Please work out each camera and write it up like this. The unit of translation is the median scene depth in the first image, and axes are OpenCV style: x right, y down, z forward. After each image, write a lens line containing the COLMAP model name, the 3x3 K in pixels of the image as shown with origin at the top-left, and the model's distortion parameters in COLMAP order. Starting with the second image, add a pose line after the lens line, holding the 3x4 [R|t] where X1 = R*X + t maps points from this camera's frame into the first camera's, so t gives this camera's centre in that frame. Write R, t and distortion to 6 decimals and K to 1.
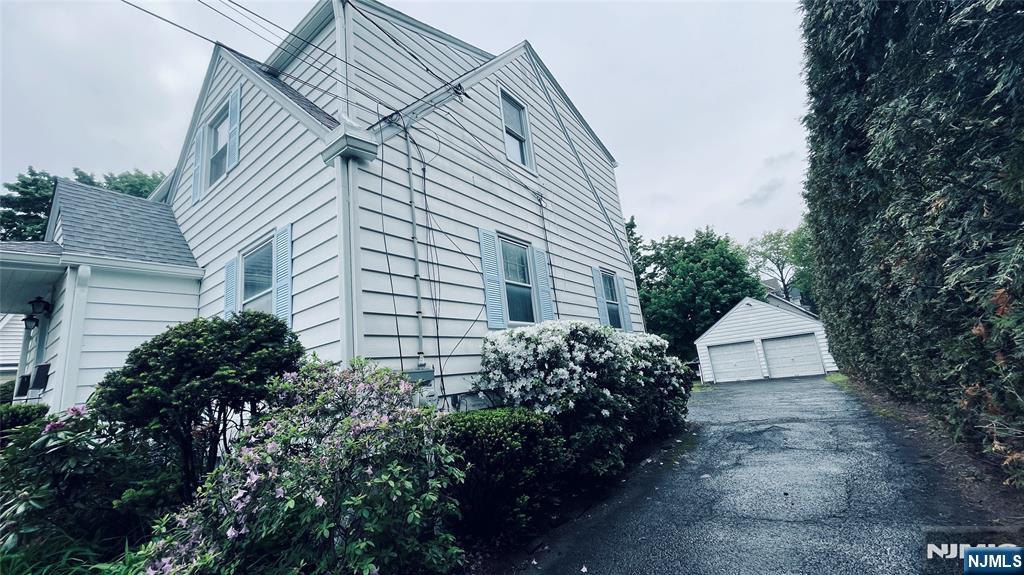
lens RADIAL K [[411.4, 0, 511.1], [0, 411.4, 289.9], [0, 0, 1]] dist [0.001400, 0.001252]
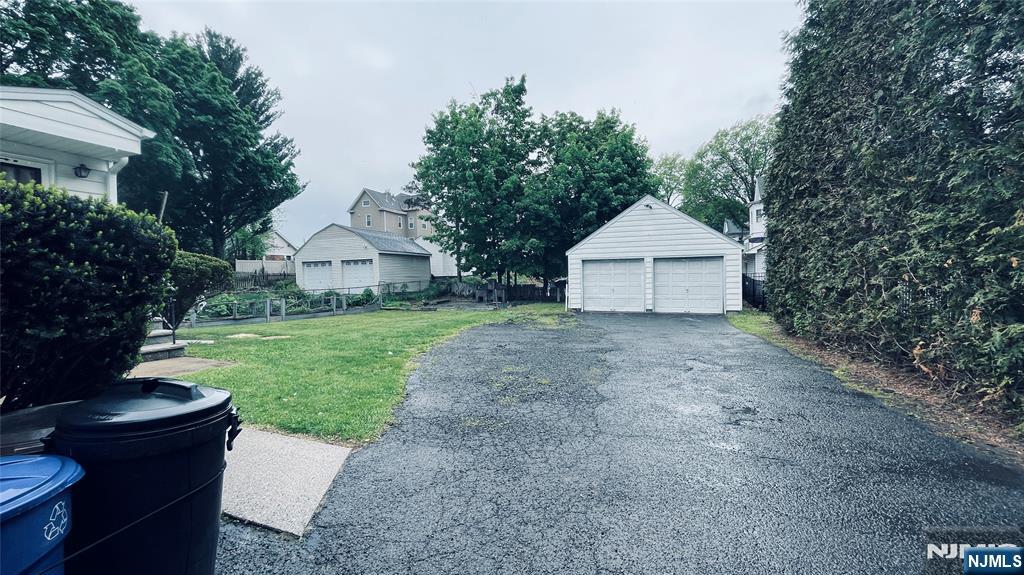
lens RADIAL K [[411.4, 0, 511.3], [0, 411.4, 293.5], [0, 0, 1]] dist [0.001400, 0.001252]
pose [[0.959465, 0.089217, 0.267334, 0.953584], [-0.149867, 0.964851, 0.215878, 0.314733], [-0.238678, -0.247192, 0.939111, 1.906757]]
